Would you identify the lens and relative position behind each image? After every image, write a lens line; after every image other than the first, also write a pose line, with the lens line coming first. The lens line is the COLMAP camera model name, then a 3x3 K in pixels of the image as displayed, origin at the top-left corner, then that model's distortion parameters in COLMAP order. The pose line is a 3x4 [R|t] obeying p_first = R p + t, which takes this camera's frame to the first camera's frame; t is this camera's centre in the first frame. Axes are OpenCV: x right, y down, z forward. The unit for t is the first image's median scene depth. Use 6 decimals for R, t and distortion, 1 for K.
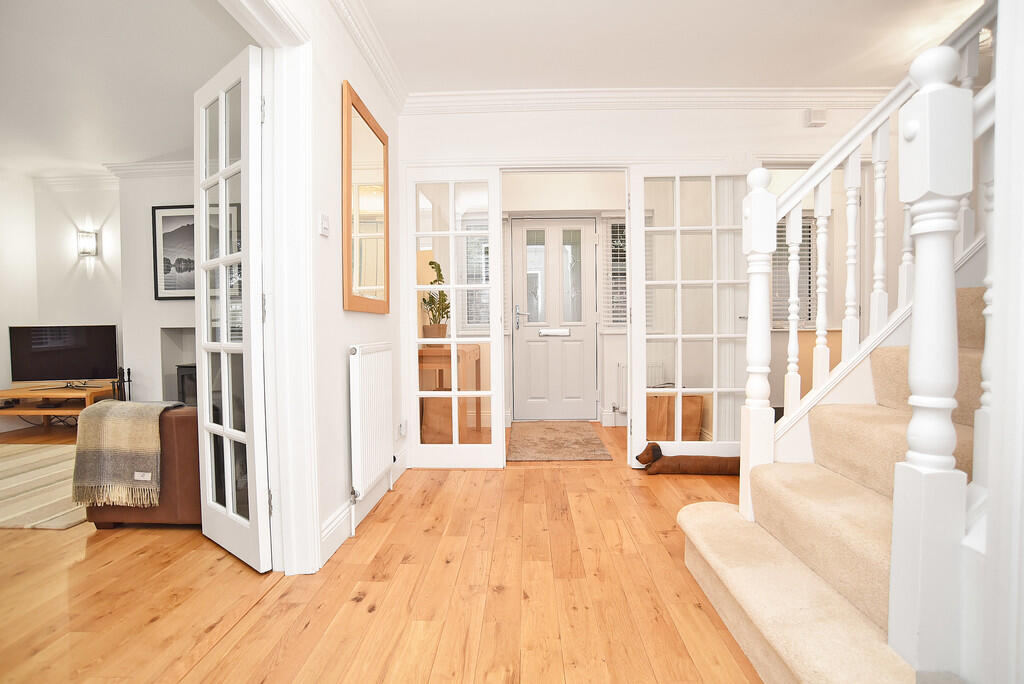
lens RADIAL K [[535.7, 0, 512.0], [0, 535.7, 342.0], [0, 0, 1]] dist [-0.093891, 0.043598]
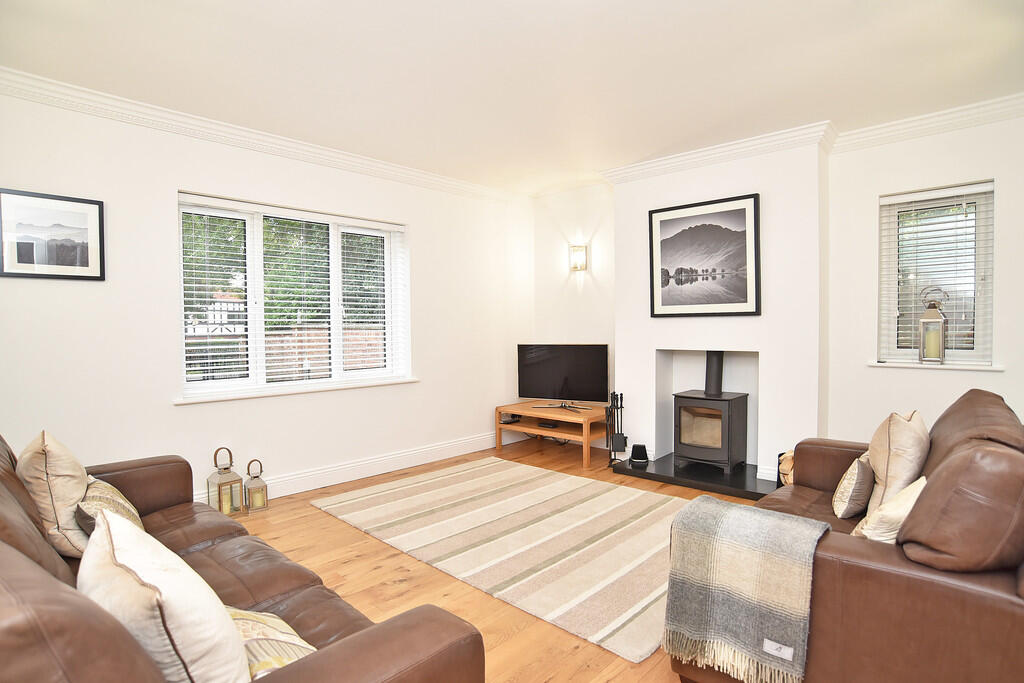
lens RADIAL K [[535.7, 0, 512.0], [0, 535.7, 341.5], [0, 0, 1]] dist [-0.093891, 0.043598]
pose [[0.752859, 0.020848, -0.657852, -0.276273], [-0.016276, 0.999782, 0.013057, -0.048800], [0.657981, 0.000877, 0.753034, 0.169351]]
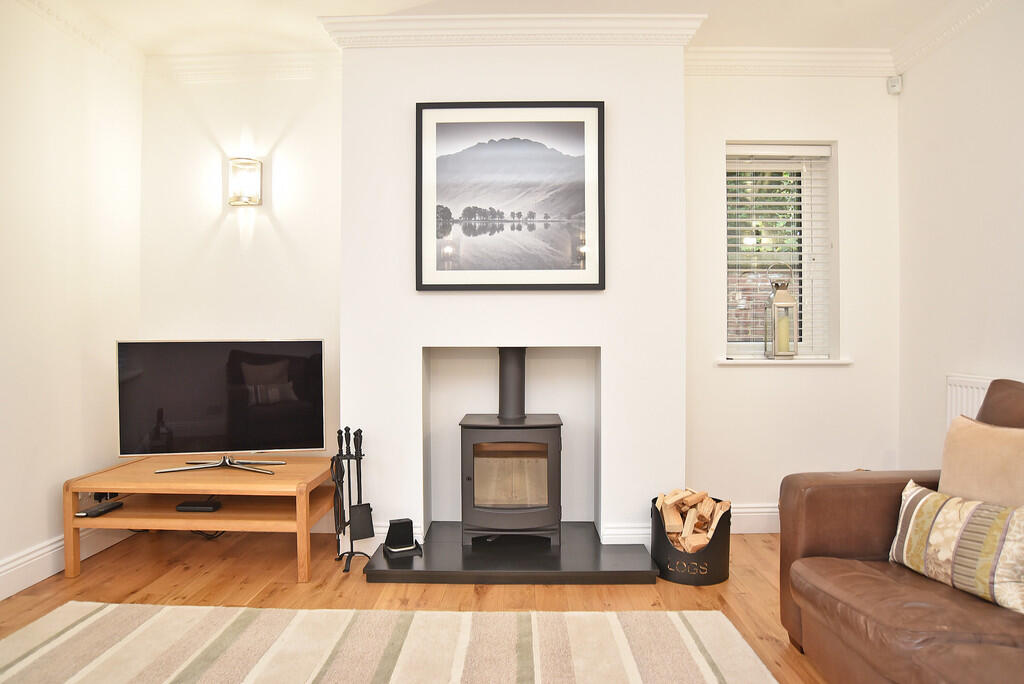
lens RADIAL K [[631.1, 0, 512.0], [0, 631.1, 342.0], [0, 0, 1]] dist [-0.048128, 0.002861]
pose [[0.999896, 0.008053, 0.011995, -0.608309], [-0.007618, 0.999327, -0.035887, -0.010777], [-0.012276, 0.035792, 0.999284, 0.399221]]
